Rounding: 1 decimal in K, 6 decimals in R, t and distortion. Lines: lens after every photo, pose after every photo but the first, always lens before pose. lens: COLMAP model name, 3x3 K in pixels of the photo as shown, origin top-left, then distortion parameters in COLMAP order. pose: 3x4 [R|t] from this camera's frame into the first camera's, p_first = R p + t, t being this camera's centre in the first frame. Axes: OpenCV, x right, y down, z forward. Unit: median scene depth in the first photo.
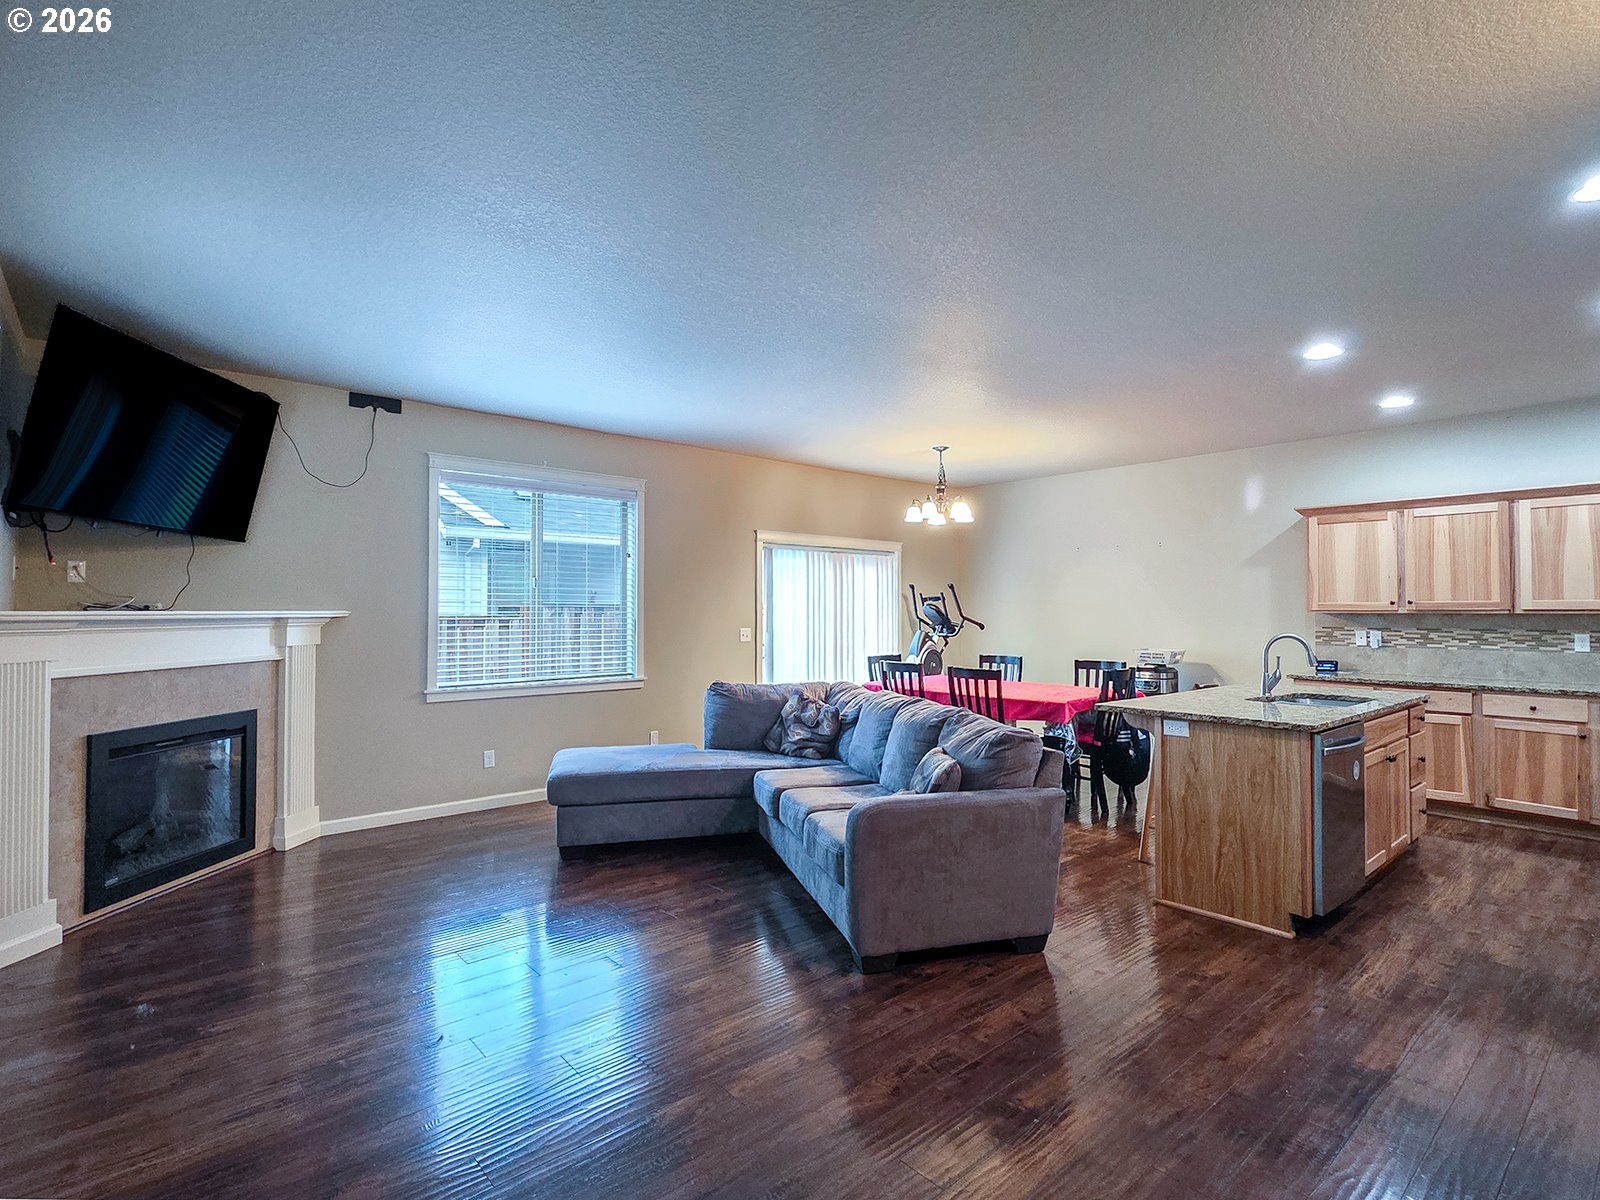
lens RADIAL K [[815.5, 0, 797.9], [0, 815.5, 593.2], [0, 0, 1]] dist [0.007288, -0.000103]
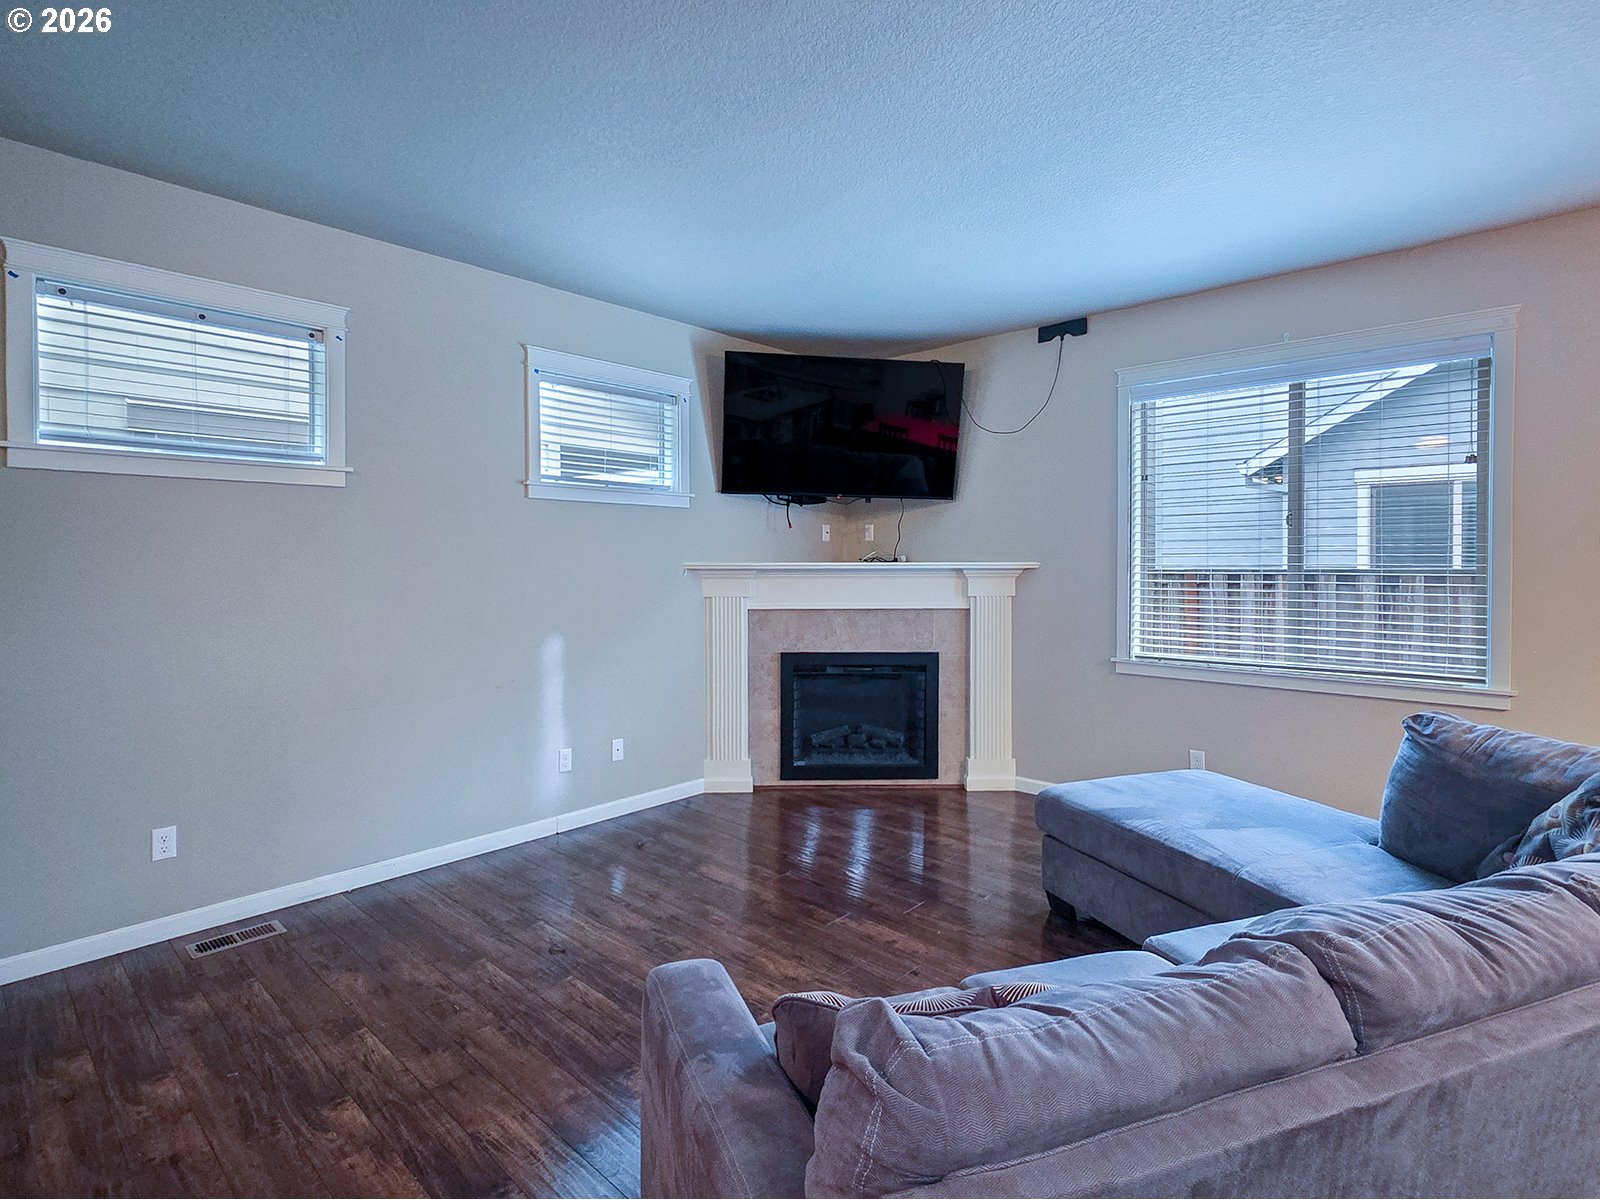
lens RADIAL K [[815.5, 0, 807.3], [0, 815.5, 570.8], [0, 0, 1]] dist [0.007288, -0.000103]
pose [[0.101605, 0.013023, -0.994740, 0.351078], [0.023204, 0.999611, 0.015457, 0.010292], [0.994554, -0.024653, 0.101263, 0.627756]]
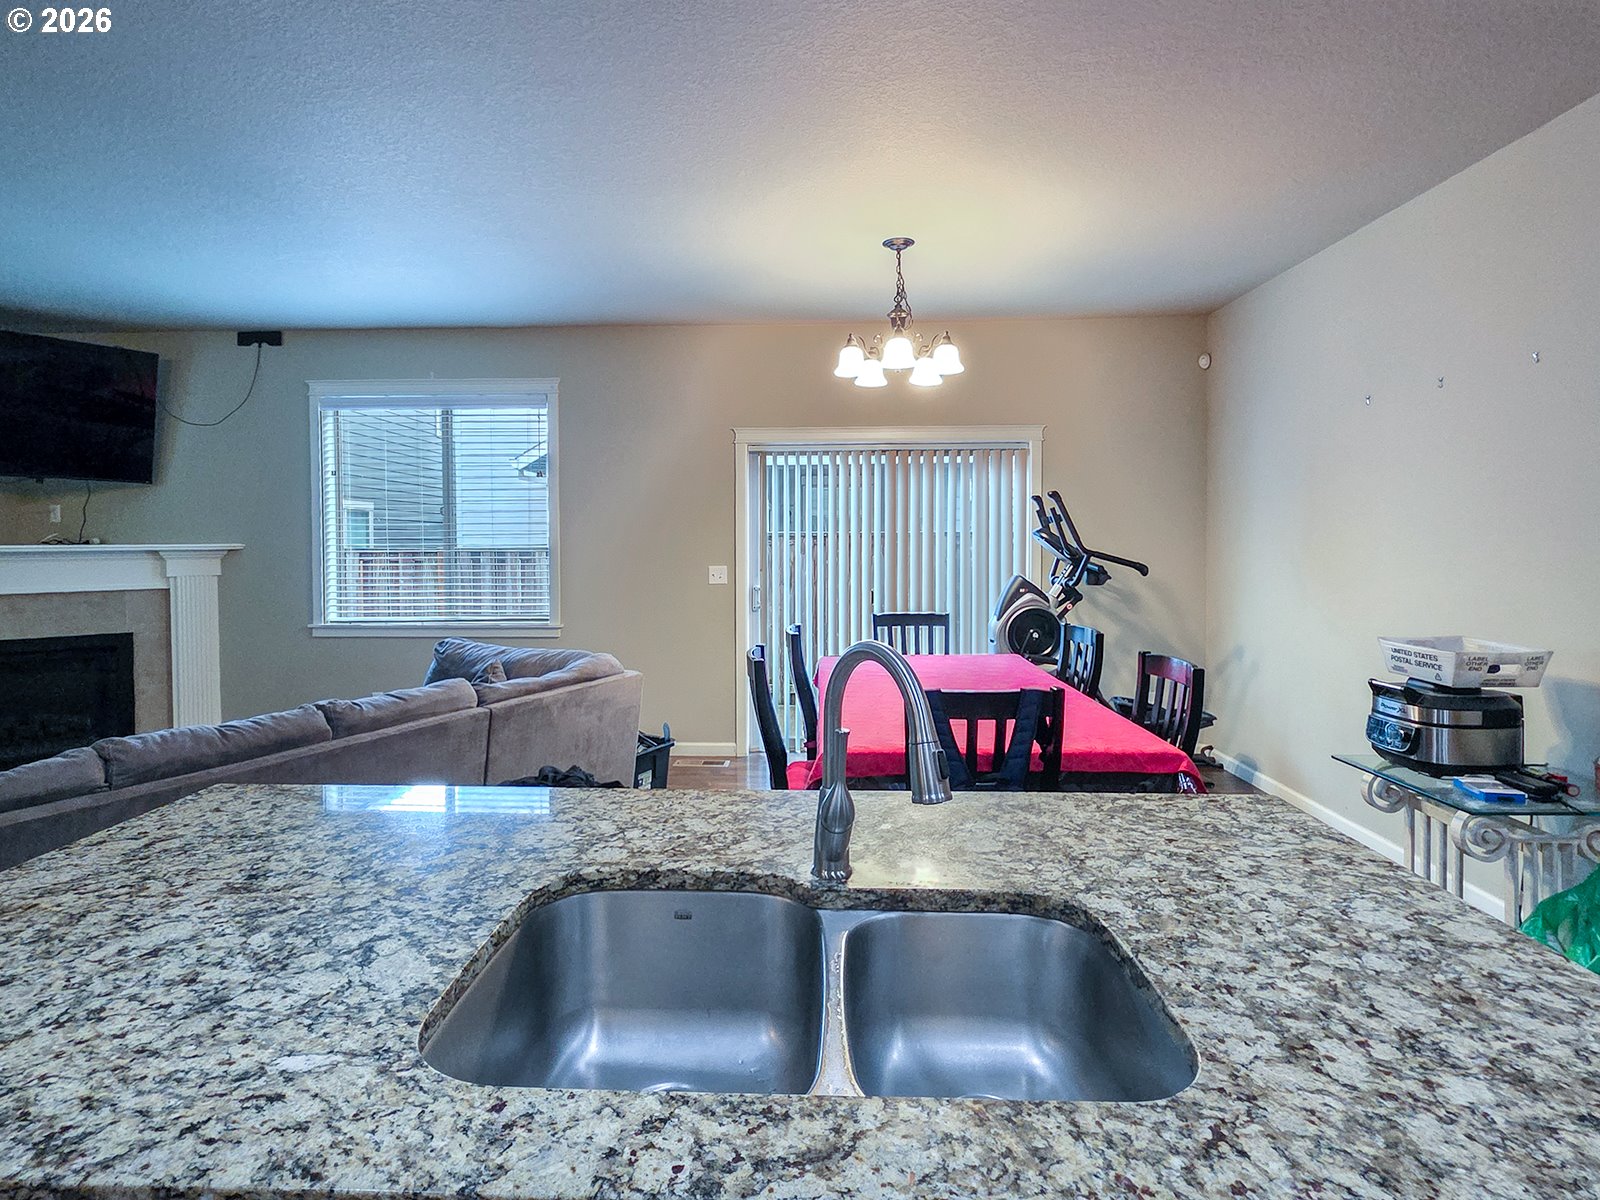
lens RADIAL K [[815.5, 0, 781.9], [0, 815.5, 555.3], [0, 0, 1]] dist [0.007288, -0.000103]
pose [[0.715764, 0.012092, -0.698237, 0.662097], [0.020072, 0.999081, 0.037879, 0.009883], [0.698053, -0.041127, 0.714864, 0.719107]]
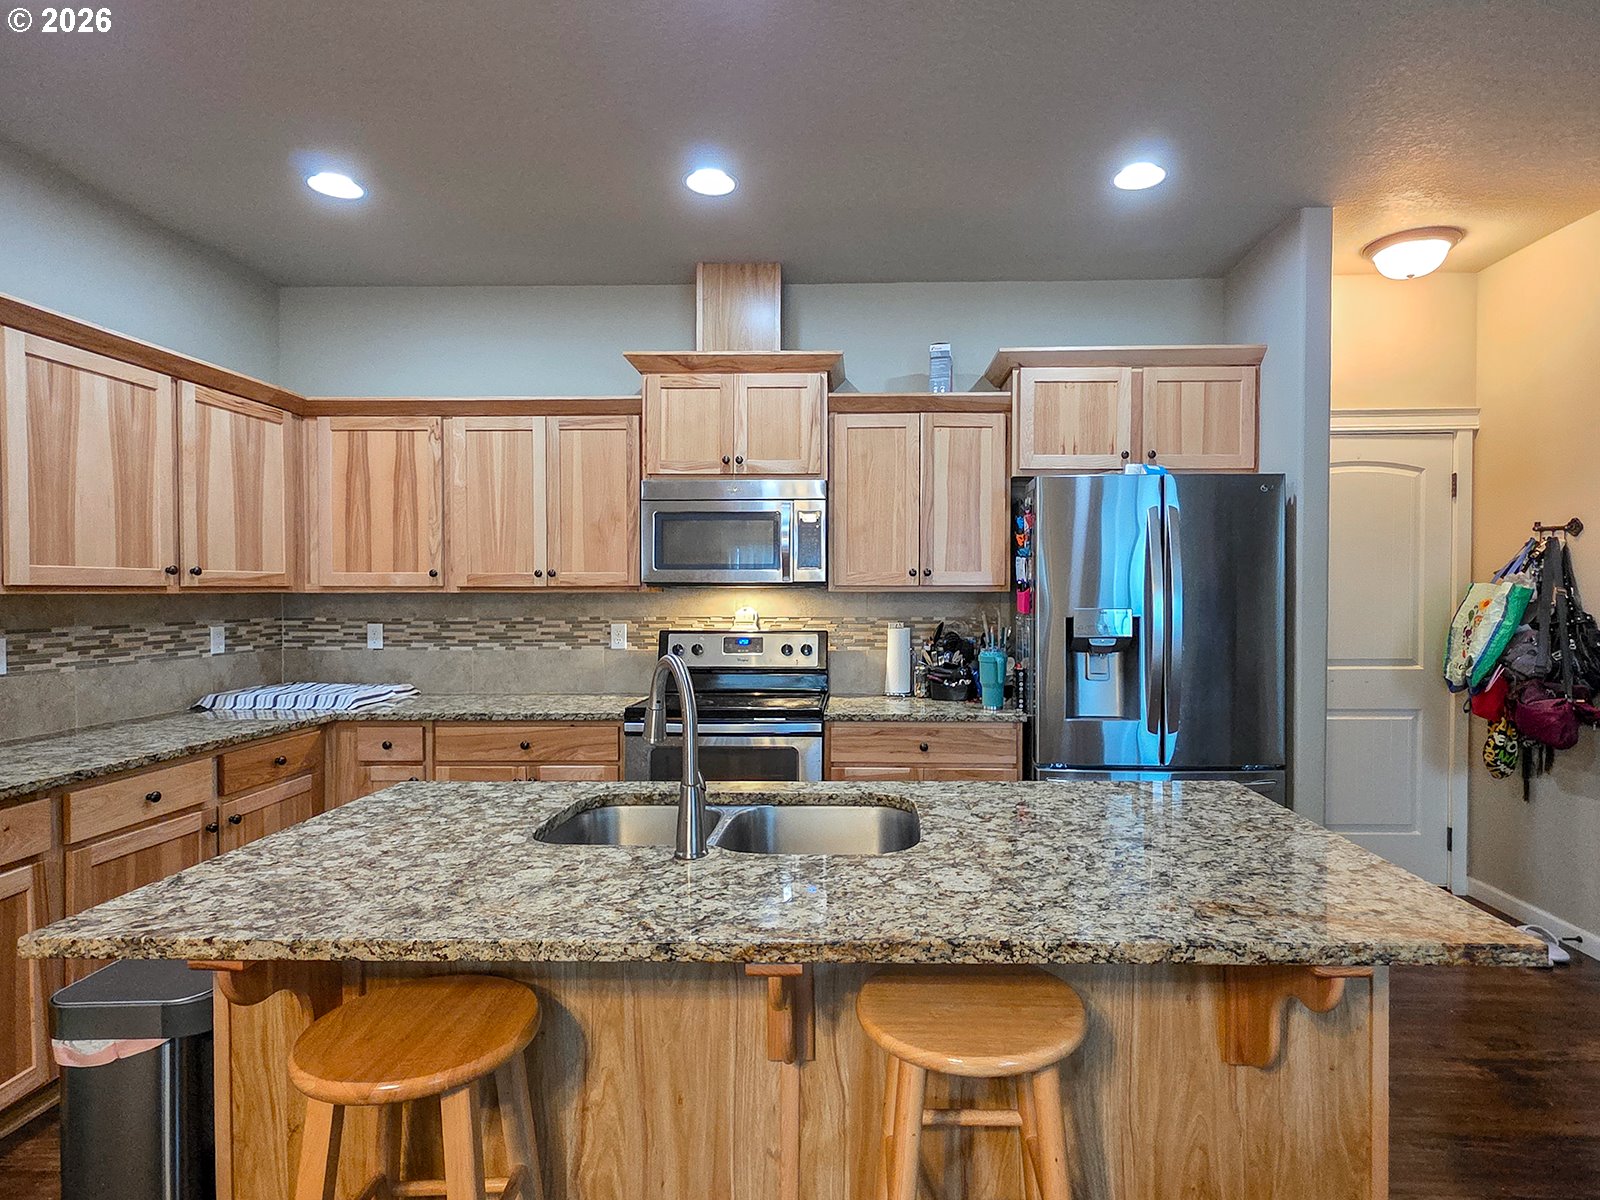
lens RADIAL K [[862.7, 0, 836.5], [0, 862.7, 605.0], [0, 0, 1]] dist [0.006799, -0.004191]
pose [[-0.731839, -0.011359, 0.681383, 0.272114], [-0.014664, 0.999892, 0.000918, 0.023968], [-0.681320, -0.009320, -0.731926, 1.069869]]
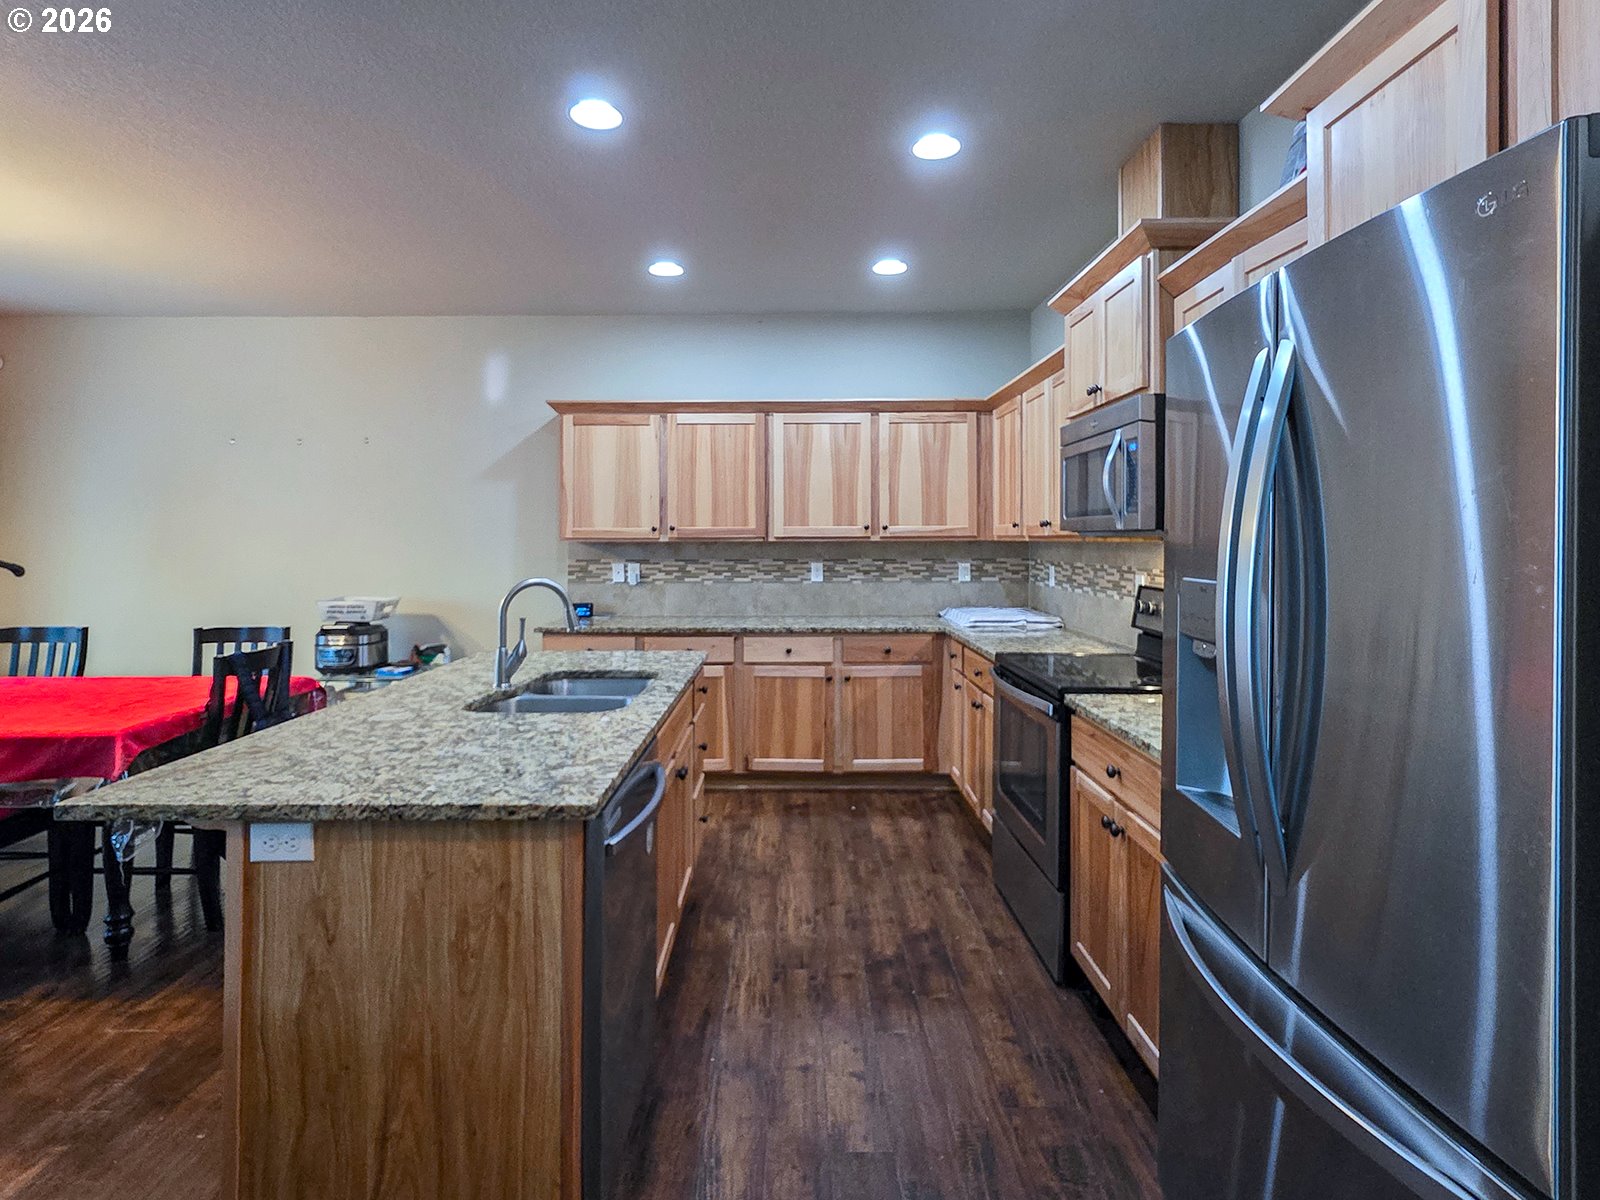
lens RADIAL K [[815.5, 0, 800.4], [0, 815.5, 534.2], [0, 0, 1]] dist [0.007288, -0.000103]
pose [[0.656624, 0.000961, 0.754217, 0.246254], [-0.013938, 0.999844, 0.010861, 0.006982], [-0.754089, -0.017644, 0.656535, 0.415213]]
